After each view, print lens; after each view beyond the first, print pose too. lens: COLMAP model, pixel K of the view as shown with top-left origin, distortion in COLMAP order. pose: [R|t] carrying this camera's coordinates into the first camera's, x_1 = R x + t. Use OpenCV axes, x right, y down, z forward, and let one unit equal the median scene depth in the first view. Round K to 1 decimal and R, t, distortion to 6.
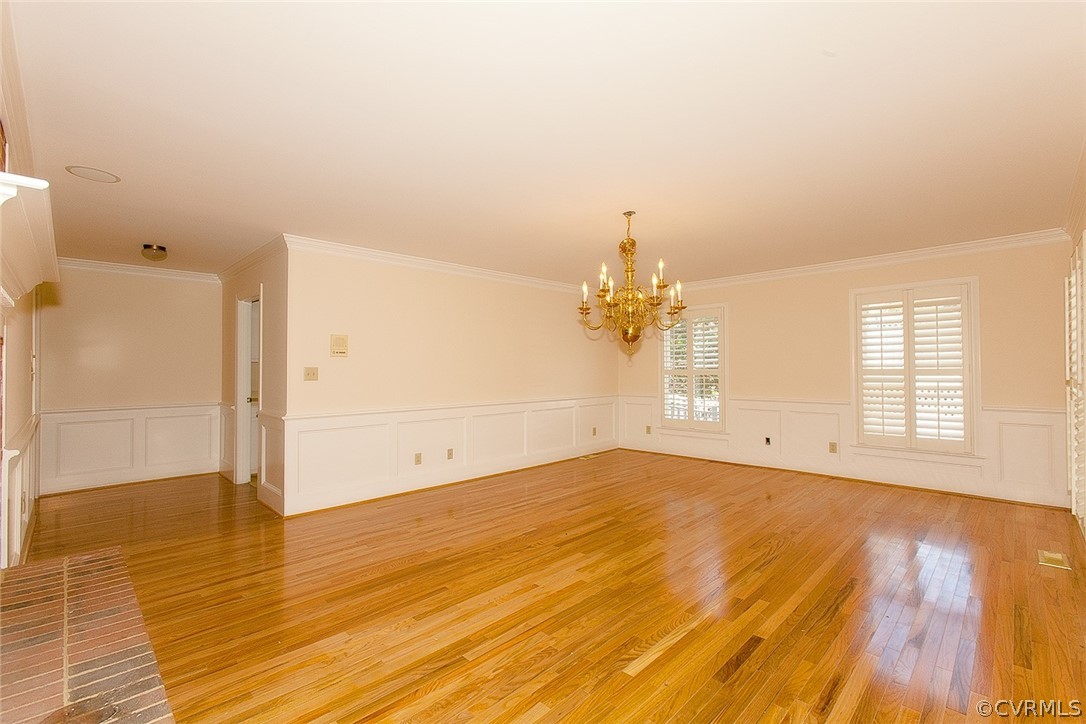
lens RADIAL K [[479.3, 0, 543.1], [0, 479.3, 367.9], [0, 0, 1]] dist [-0.009032, 0.003877]
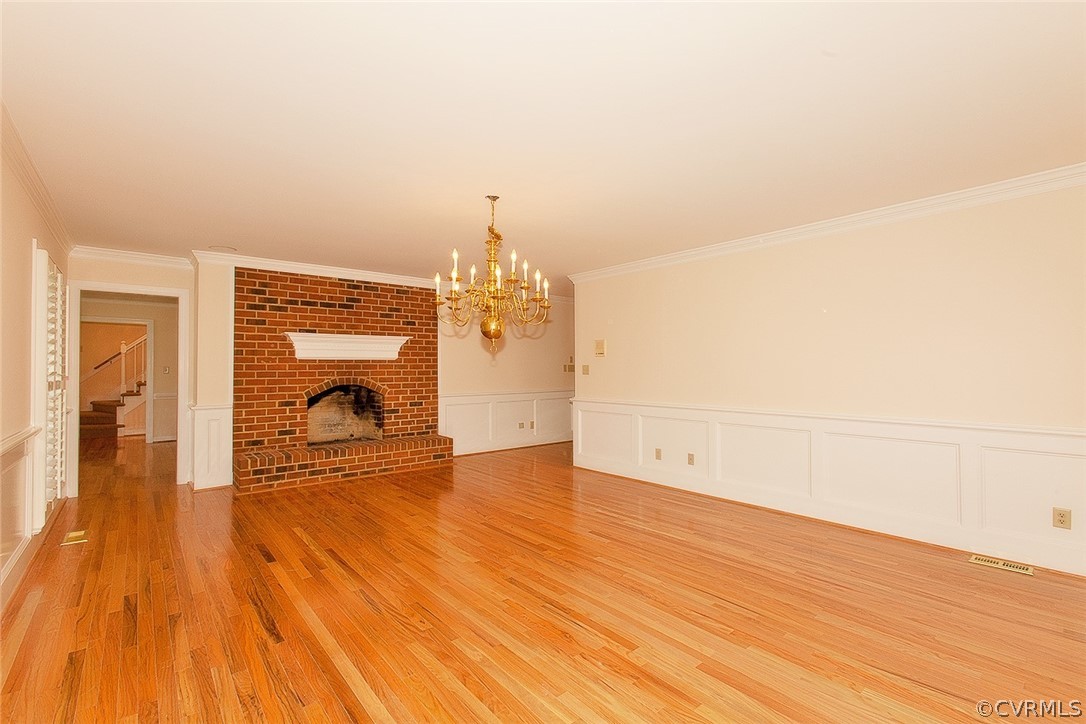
lens RADIAL K [[479.3, 0, 540.6], [0, 479.3, 367.6], [0, 0, 1]] dist [-0.009032, 0.003877]
pose [[-0.092058, 0.005255, -0.995740, 1.041363], [0.010622, 0.999934, 0.004295, -0.001920], [0.995697, -0.010181, -0.092108, 1.127701]]
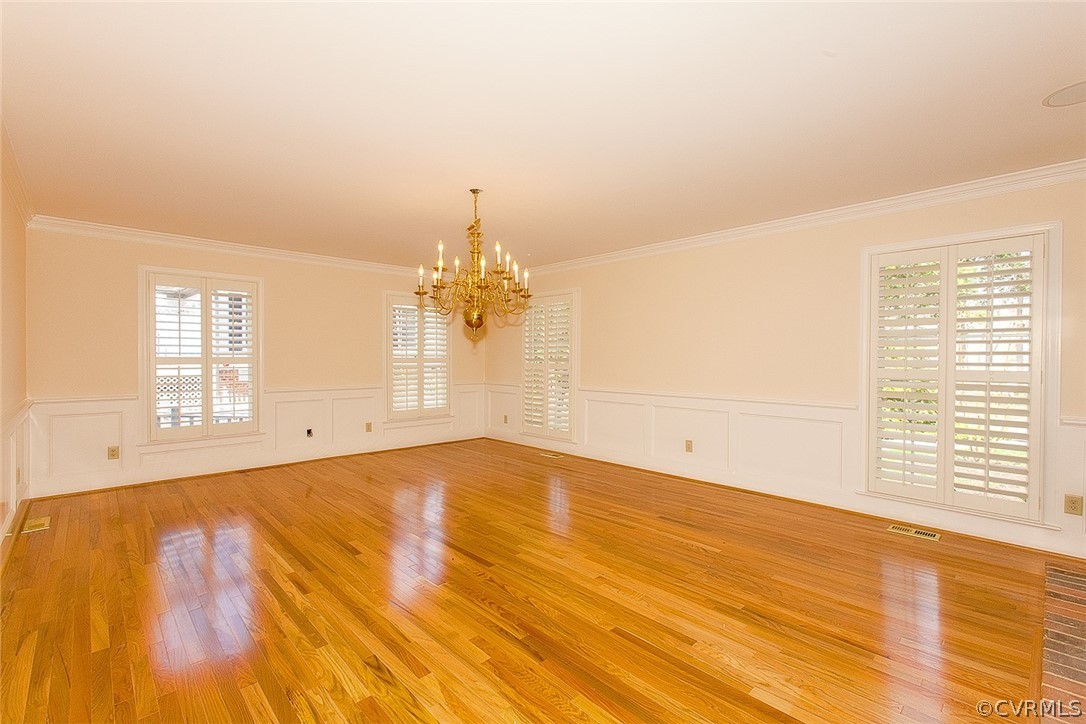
lens RADIAL K [[479.3, 0, 543.5], [0, 479.3, 360.7], [0, 0, 1]] dist [-0.009032, 0.003877]
pose [[0.029187, -0.000441, 0.999574, -0.734469], [-0.009357, 0.999956, 0.000714, 0.008743], [-0.999530, -0.009374, 0.029182, 0.803602]]
